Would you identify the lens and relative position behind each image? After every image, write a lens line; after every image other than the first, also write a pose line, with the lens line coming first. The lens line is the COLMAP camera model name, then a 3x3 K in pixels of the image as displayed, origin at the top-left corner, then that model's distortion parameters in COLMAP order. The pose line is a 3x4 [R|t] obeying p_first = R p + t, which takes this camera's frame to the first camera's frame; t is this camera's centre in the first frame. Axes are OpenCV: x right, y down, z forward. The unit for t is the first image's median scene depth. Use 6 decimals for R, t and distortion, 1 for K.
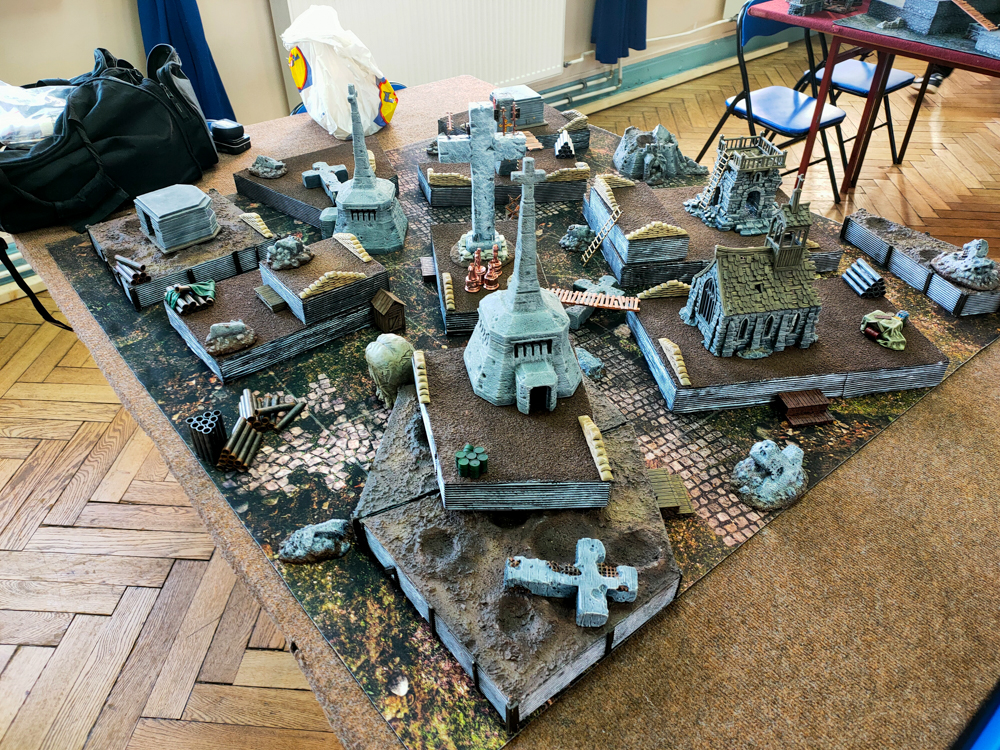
lens RADIAL K [[744.3, 0, 500.0], [0, 744.3, 375.0], [0, 0, 1]] dist [0.069466, -0.085191]
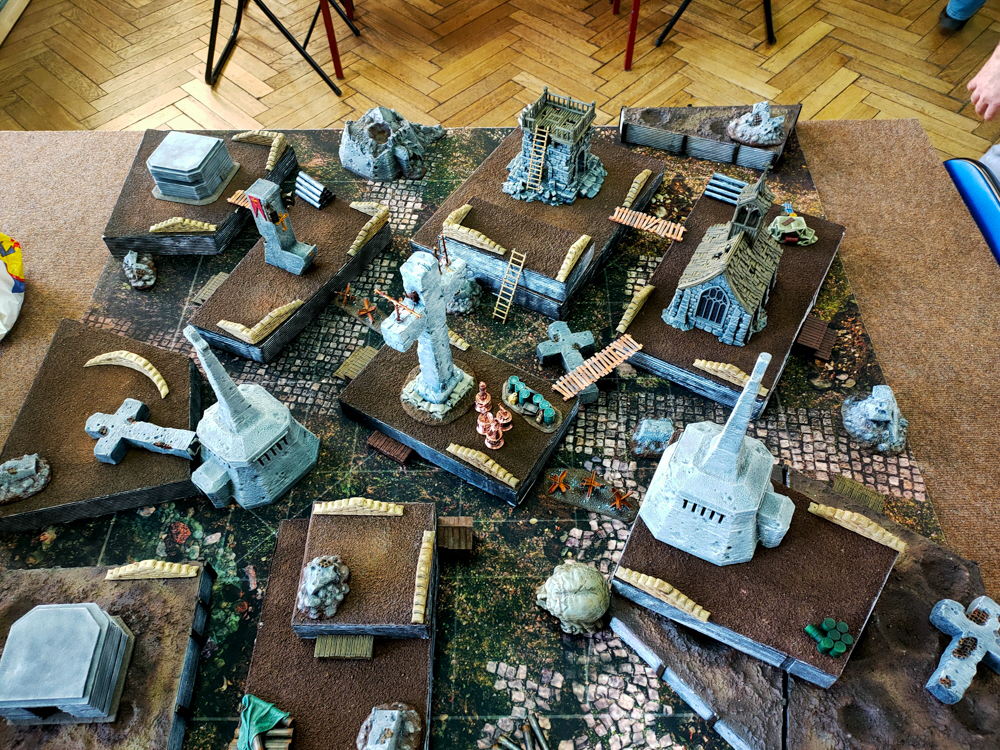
lens RADIAL K [[744.3, 0, 500.0], [0, 744.3, 375.0], [0, 0, 1]] dist [0.069466, -0.085191]
pose [[0.635743, -0.631043, 0.444540, -0.403668], [0.496609, 0.775264, 0.390314, -0.561698], [-0.590940, -0.027377, 0.806250, 0.373121]]
